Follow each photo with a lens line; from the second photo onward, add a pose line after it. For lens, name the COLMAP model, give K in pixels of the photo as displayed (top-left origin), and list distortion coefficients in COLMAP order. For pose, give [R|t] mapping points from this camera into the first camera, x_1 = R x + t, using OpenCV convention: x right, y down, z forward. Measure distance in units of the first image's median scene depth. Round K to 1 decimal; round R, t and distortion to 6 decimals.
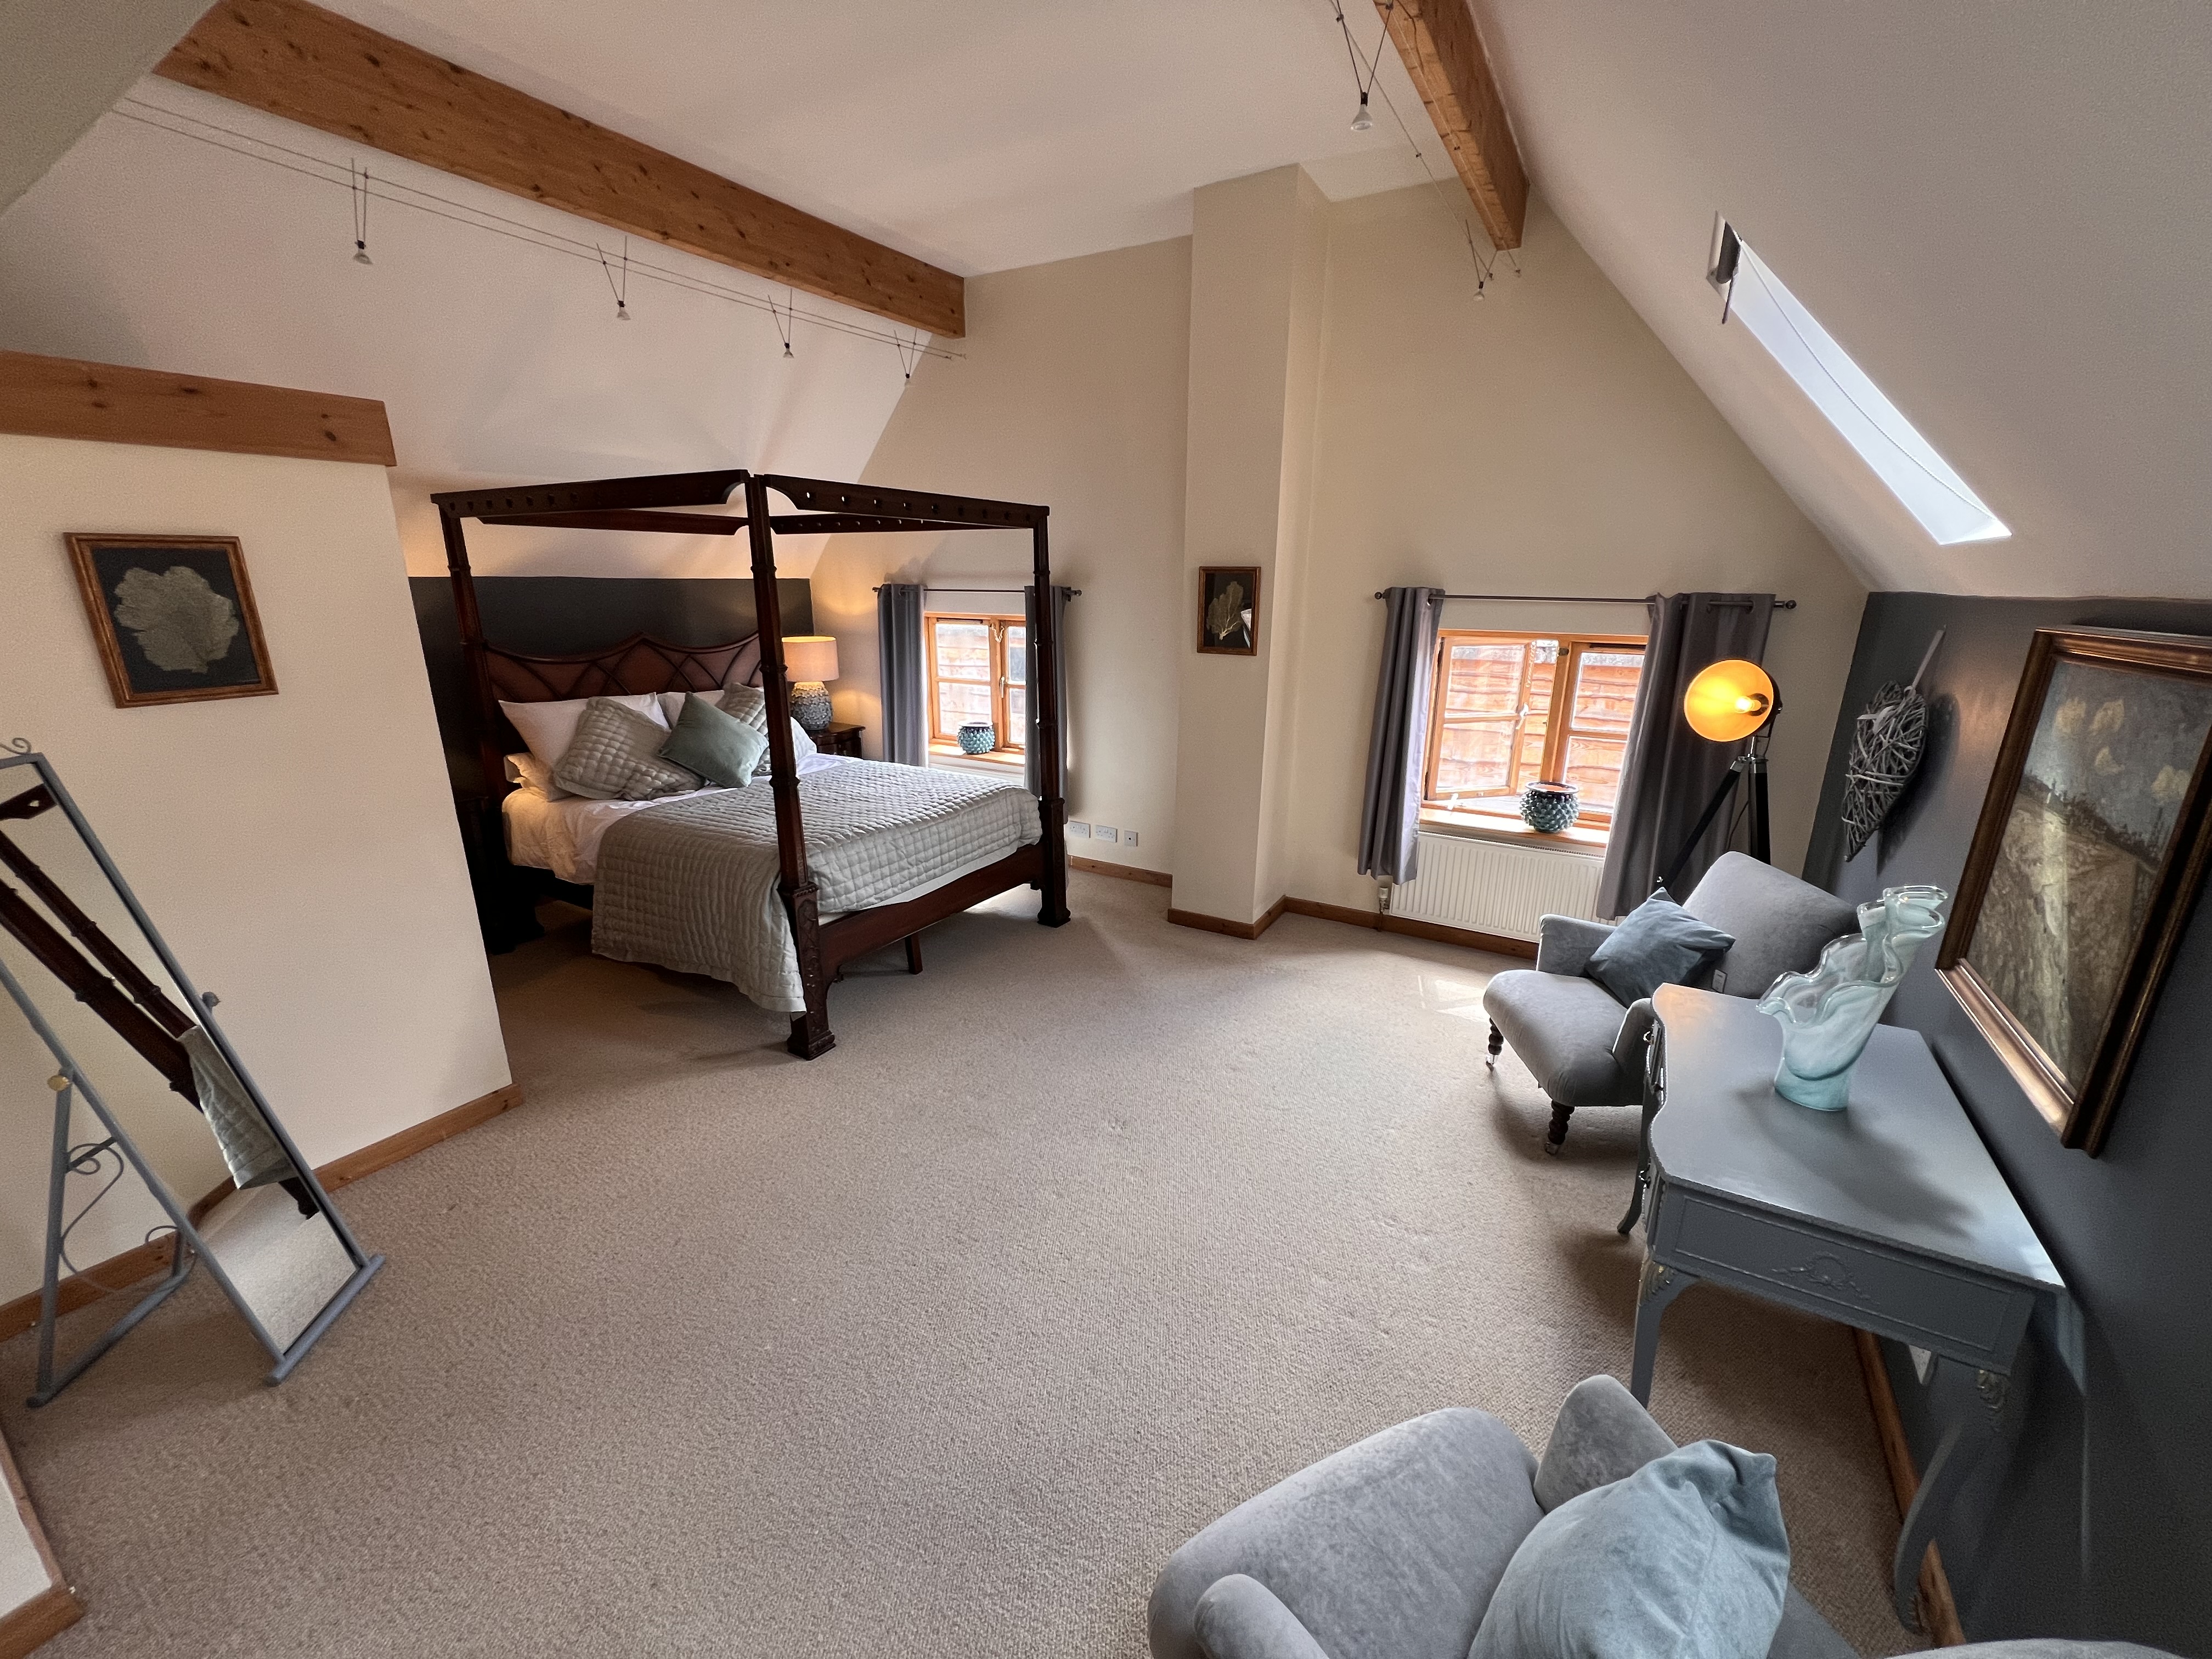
lens RADIAL K [[885.3, 0, 1107.2], [0, 885.3, 829.6], [0, 0, 1]] dist [-0.001559, 0.000164]
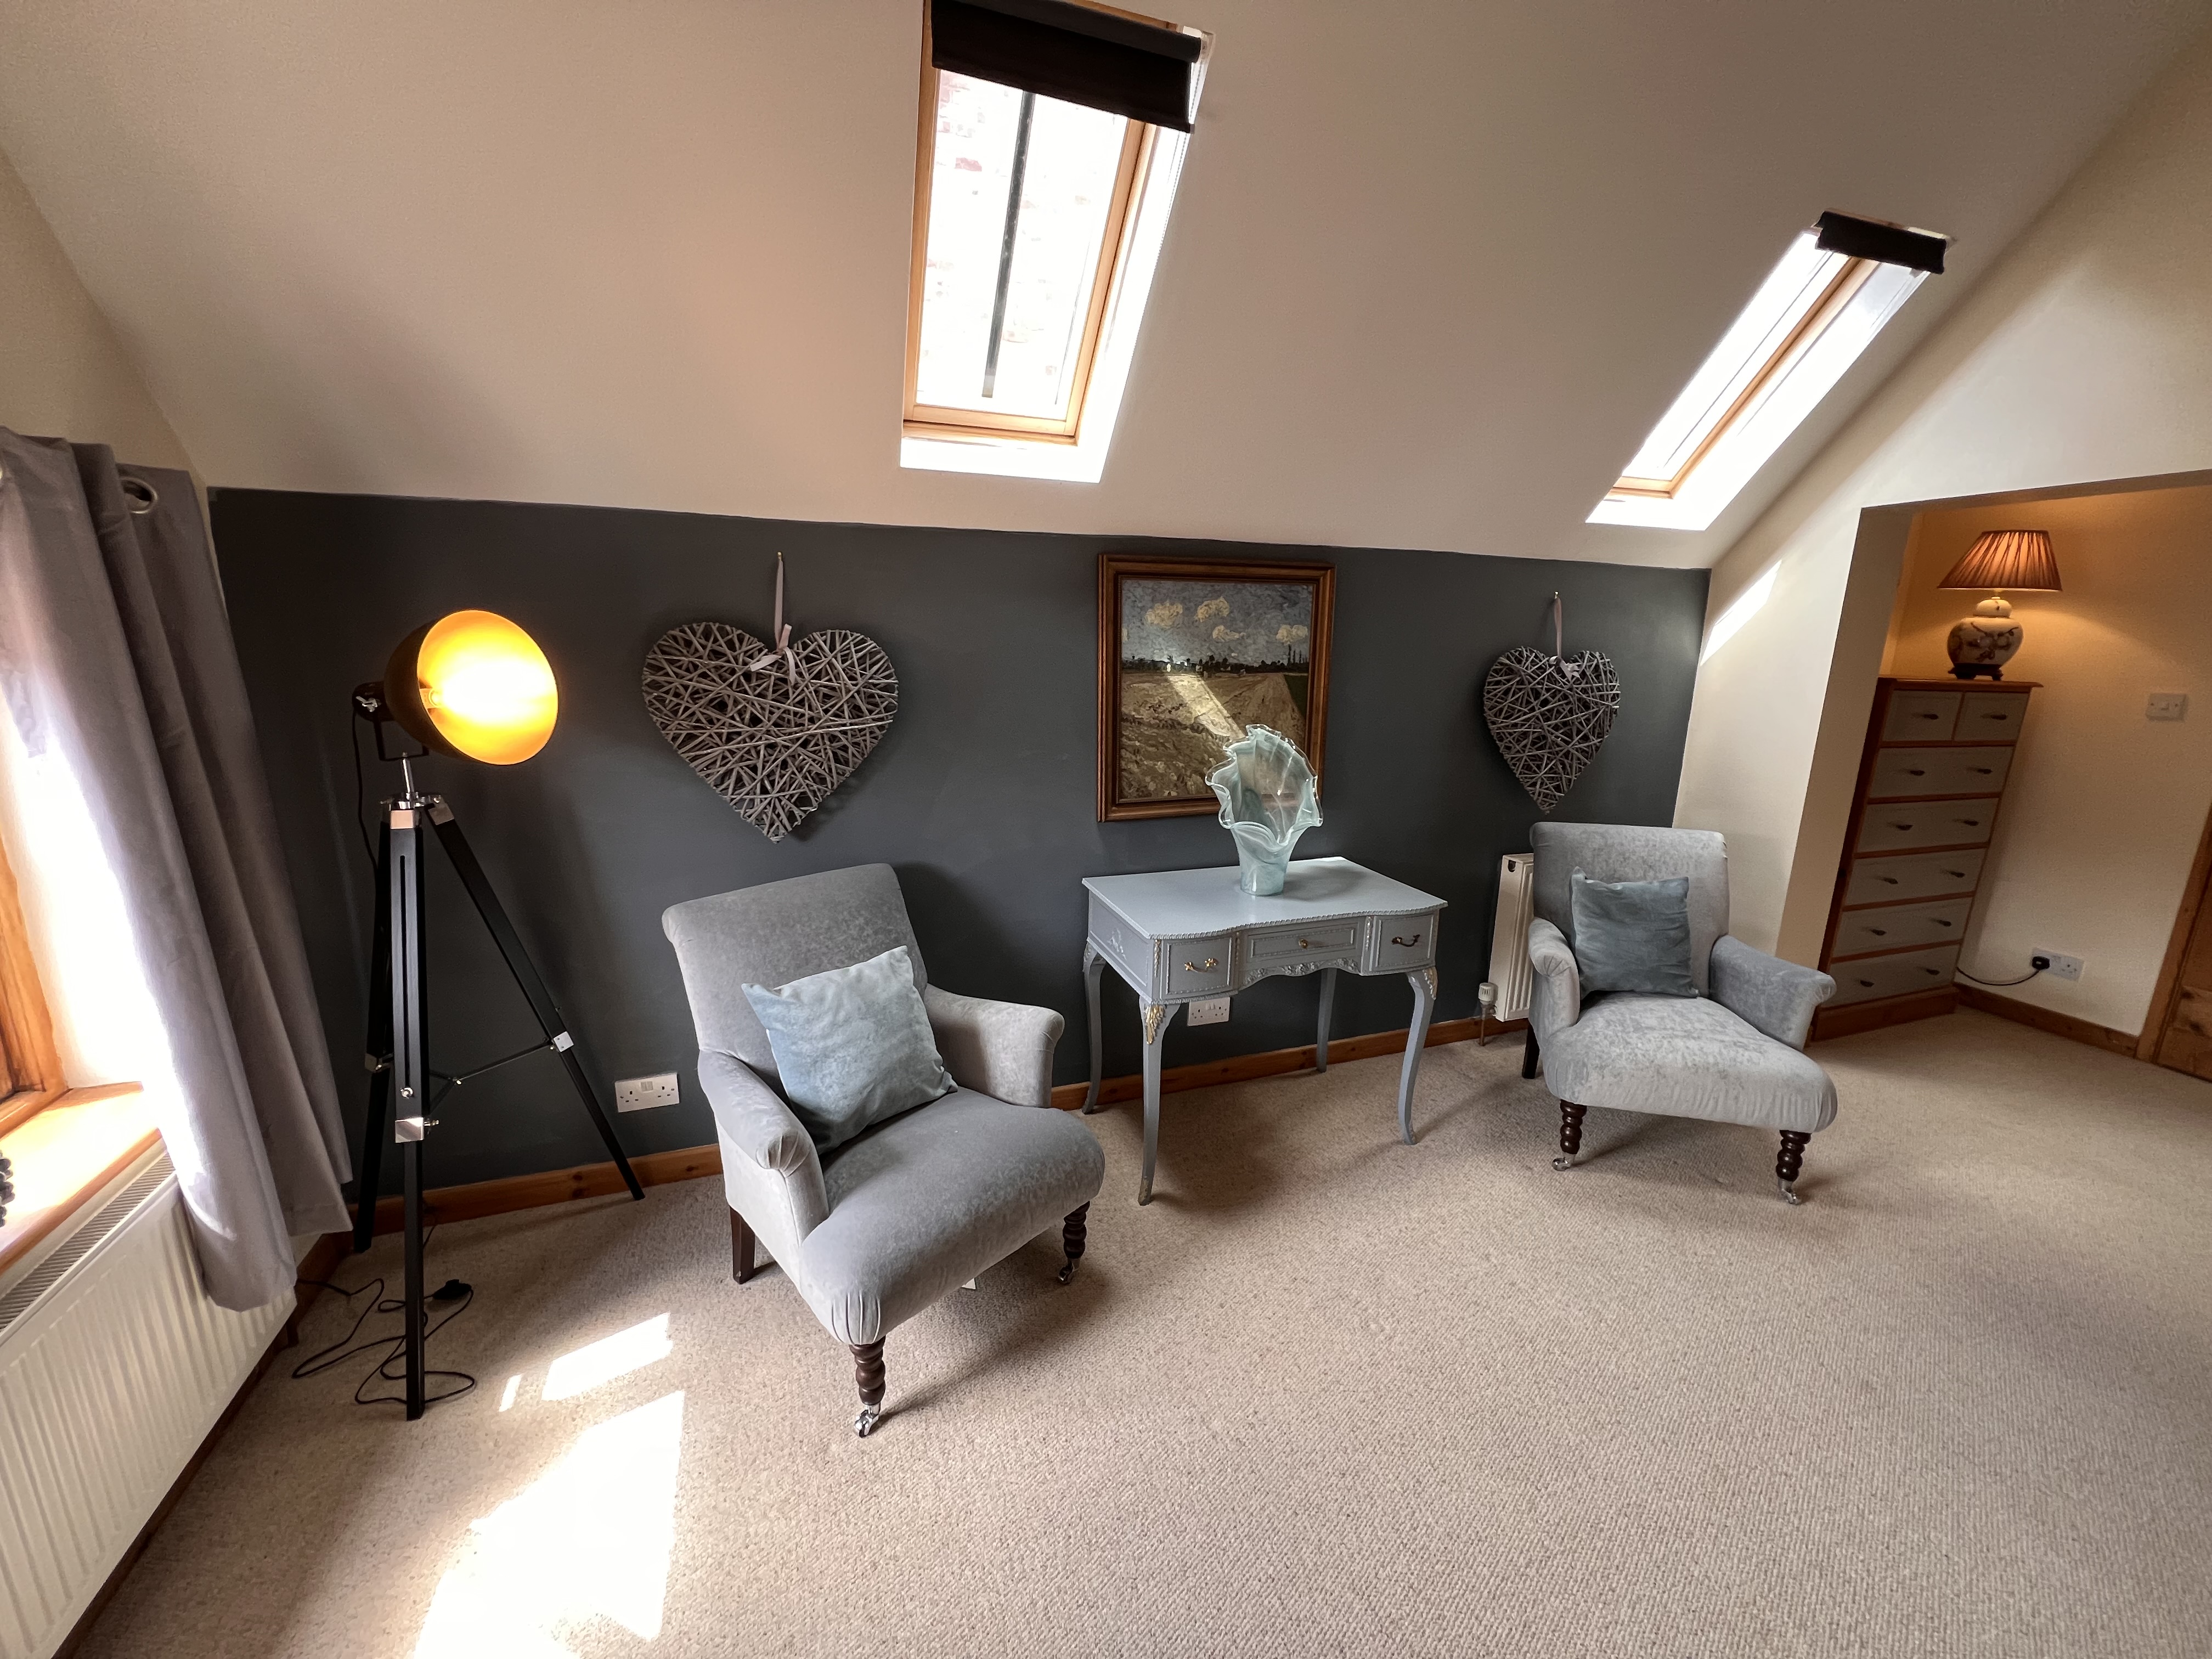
lens RADIAL K [[885.3, 0, 1111.6], [0, 885.3, 831.7], [0, 0, 1]] dist [-0.001559, 0.000164]
pose [[-0.780938, -0.156002, 0.604814, 0.076623], [0.149658, 0.893369, 0.423669, -0.224709], [-0.606415, 0.421374, -0.674318, 1.106726]]
